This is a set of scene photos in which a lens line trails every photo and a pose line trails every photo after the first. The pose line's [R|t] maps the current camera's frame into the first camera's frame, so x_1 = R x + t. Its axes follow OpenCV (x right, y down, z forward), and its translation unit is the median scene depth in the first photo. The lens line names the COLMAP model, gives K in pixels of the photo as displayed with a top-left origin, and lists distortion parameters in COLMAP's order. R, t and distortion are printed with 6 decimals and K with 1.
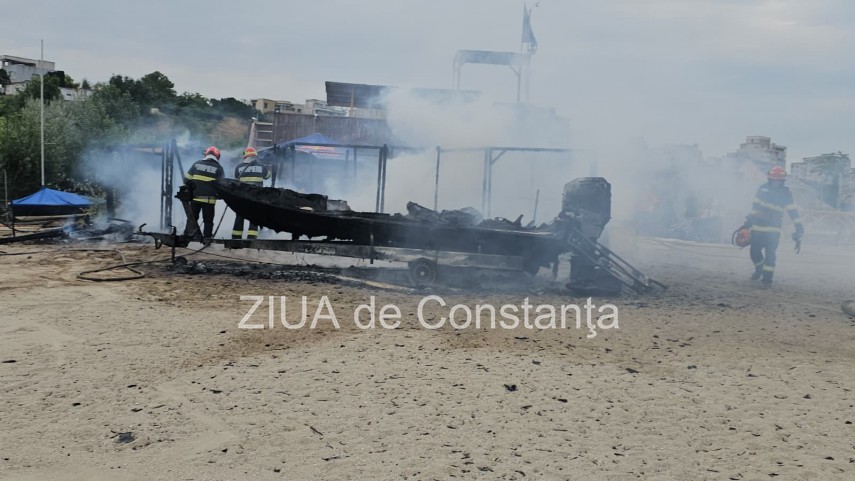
lens RADIAL K [[916.3, 0, 427.8], [0, 916.3, 244.1], [0, 0, 1]] dist [0.070308, 0.000000]
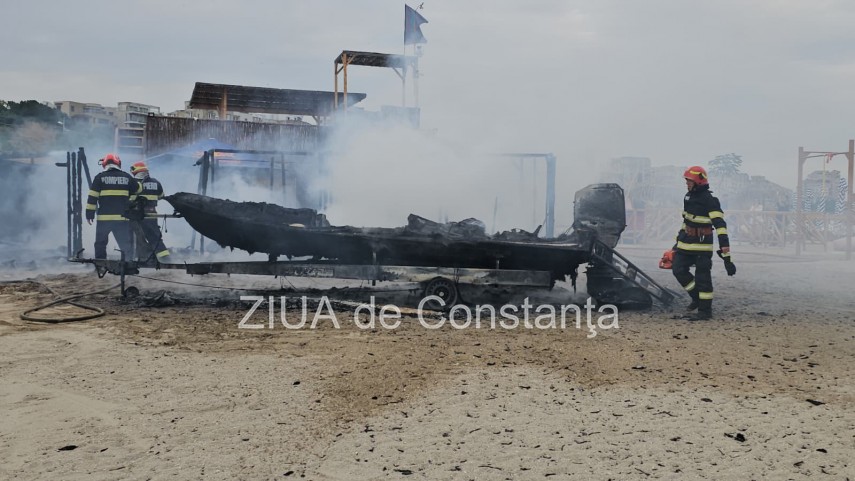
lens RADIAL K [[916.3, 0, 450.6], [0, 916.3, 221.2], [0, 0, 1]] dist [0.070308, 0.000000]
pose [[0.975017, -0.029136, 0.220211, -0.186222], [0.035348, 0.999079, -0.024321, -0.016637], [-0.219300, 0.031497, 0.975149, 0.117013]]
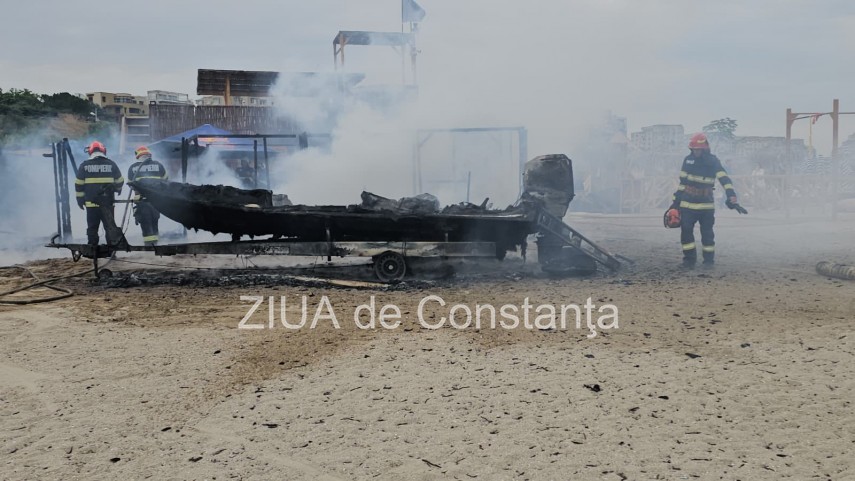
lens RADIAL K [[916.3, 0, 434.1], [0, 916.3, 251.8], [0, 0, 1]] dist [0.070308, 0.000000]
pose [[0.984095, -0.073268, 0.161830, -0.108169], [0.069164, 0.997128, 0.030858, -0.009103], [-0.163626, -0.019175, 0.986336, 0.069180]]
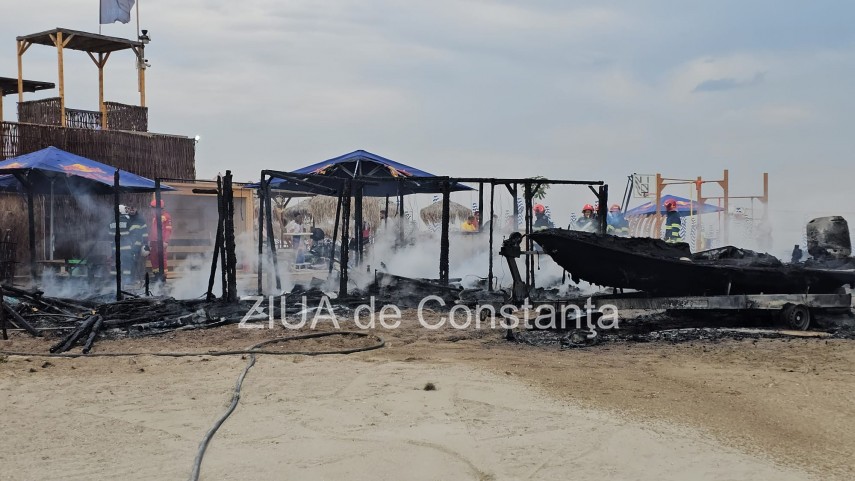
lens RADIAL K [[1170.2, 0, 430.8], [0, 1170.2, 240.1], [0, 0, 1]] dist [0.115369, 0.000000]
pose [[0.683321, -0.043645, 0.728812, -1.170717], [0.059224, 0.998236, 0.004253, -0.078727], [-0.727712, 0.040257, 0.684700, 0.393273]]
